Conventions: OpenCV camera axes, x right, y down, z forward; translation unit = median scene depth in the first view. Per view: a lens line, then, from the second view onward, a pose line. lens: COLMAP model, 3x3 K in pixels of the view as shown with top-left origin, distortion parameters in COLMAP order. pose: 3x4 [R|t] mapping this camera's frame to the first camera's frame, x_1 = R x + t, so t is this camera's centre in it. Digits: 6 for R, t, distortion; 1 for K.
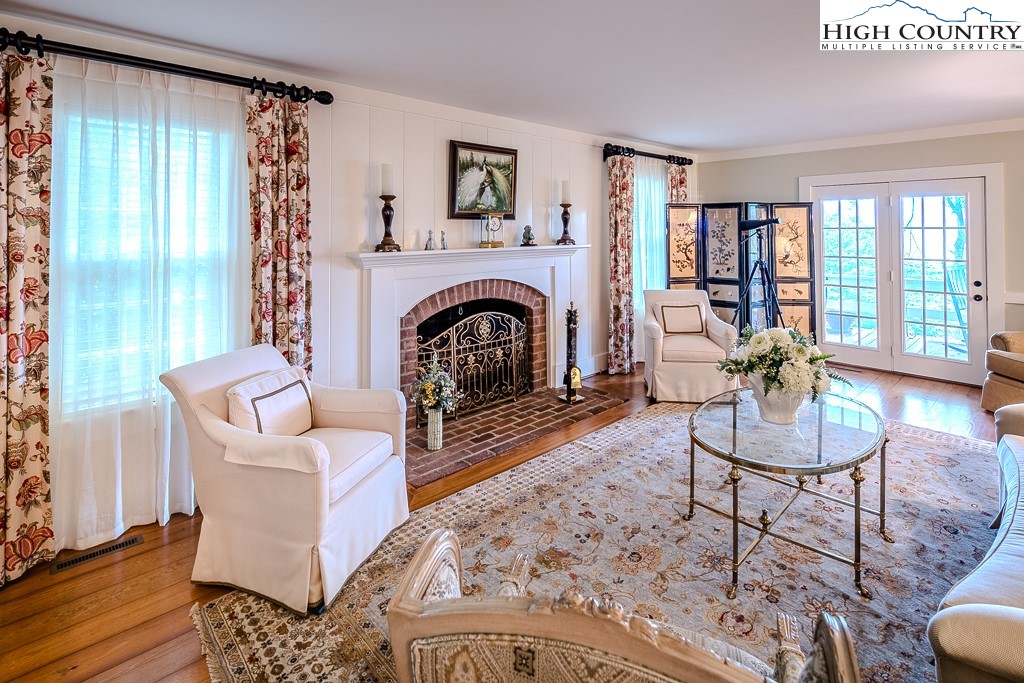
lens RADIAL K [[506.5, 0, 519.7], [0, 506.5, 220.1], [0, 0, 1]] dist [-0.001682, -0.002592]
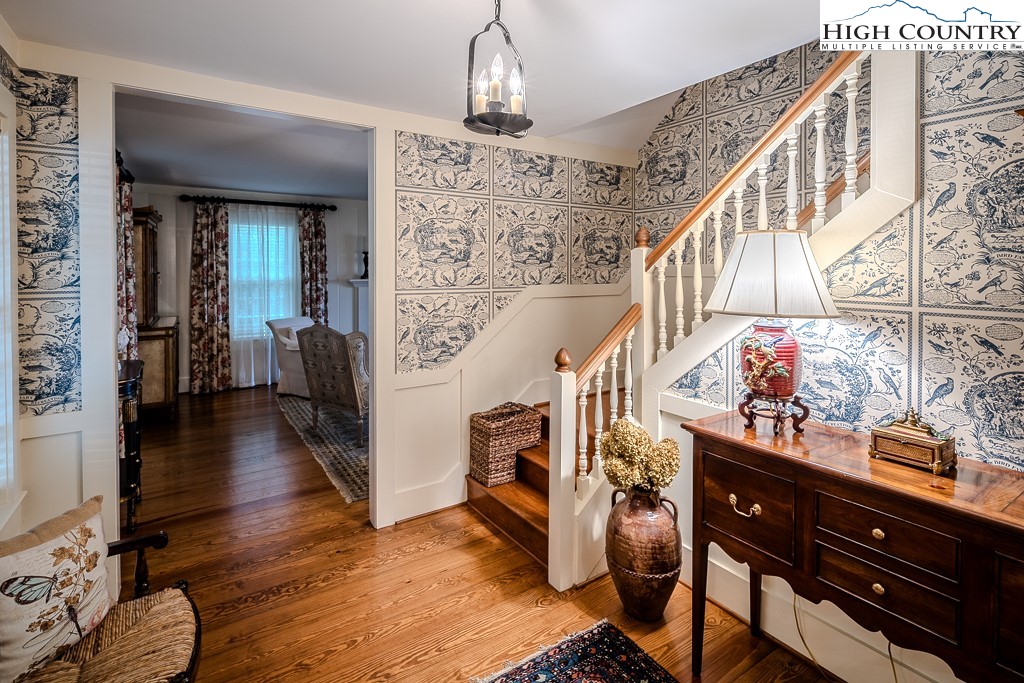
lens RADIAL K [[506.5, 0, 513.9], [0, 506.5, 277.8], [0, 0, 1]] dist [-0.001682, -0.002592]
pose [[0.984878, -0.000485, -0.173251, 0.927238], [0.005522, 0.999576, 0.028590, 0.001412], [0.173164, -0.029115, 0.984463, -1.246124]]
